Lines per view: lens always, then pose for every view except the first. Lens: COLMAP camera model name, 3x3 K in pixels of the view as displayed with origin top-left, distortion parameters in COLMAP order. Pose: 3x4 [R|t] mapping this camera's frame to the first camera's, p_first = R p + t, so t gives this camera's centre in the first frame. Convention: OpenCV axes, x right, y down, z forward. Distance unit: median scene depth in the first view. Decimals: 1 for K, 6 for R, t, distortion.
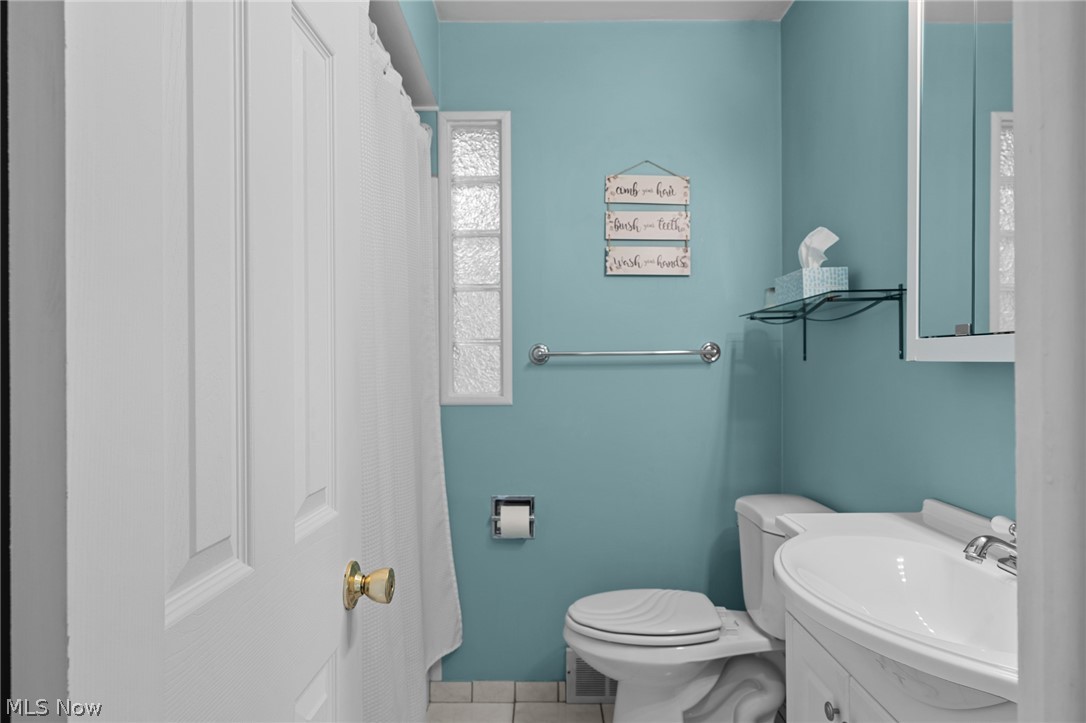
lens RADIAL K [[719.0, 0, 543.0], [0, 719.0, 361.5], [0, 0, 1]] dist [-0.000561, 0.000133]
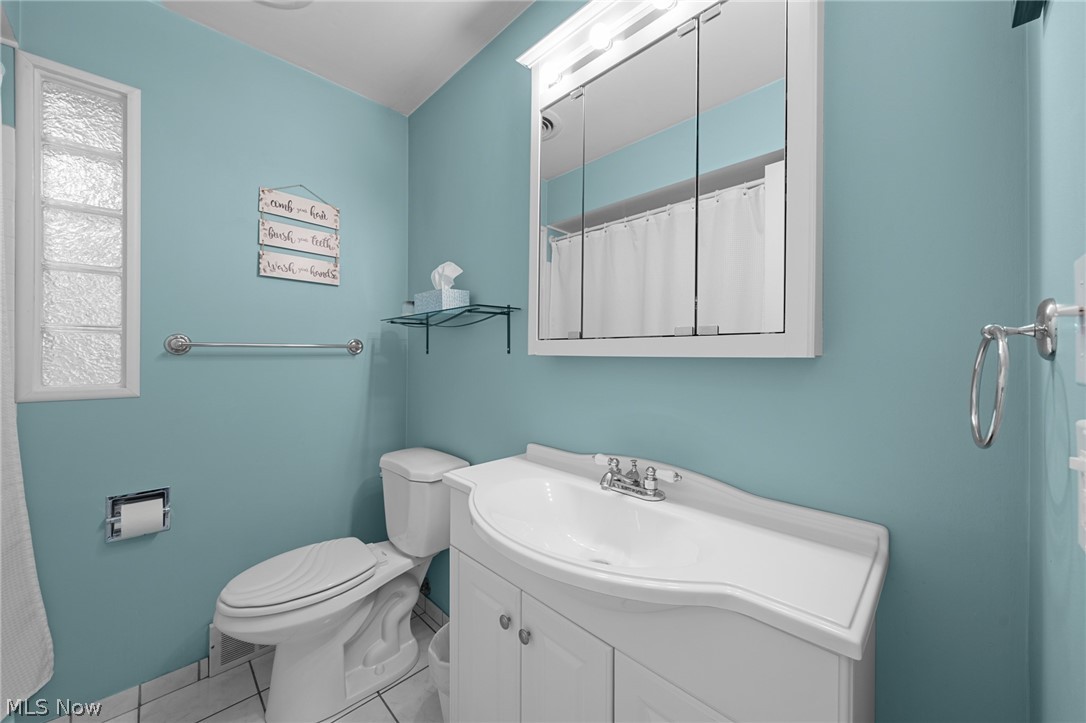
lens RADIAL K [[402.0, 0, 543.9], [0, 402.0, 355.2], [0, 0, 1]] dist [-0.000926, 0.000358]
pose [[0.709100, 0.009316, 0.705047, -0.038486], [-0.010889, 0.999938, -0.002260, 0.000869], [-0.705024, -0.006074, 0.709157, 0.240650]]
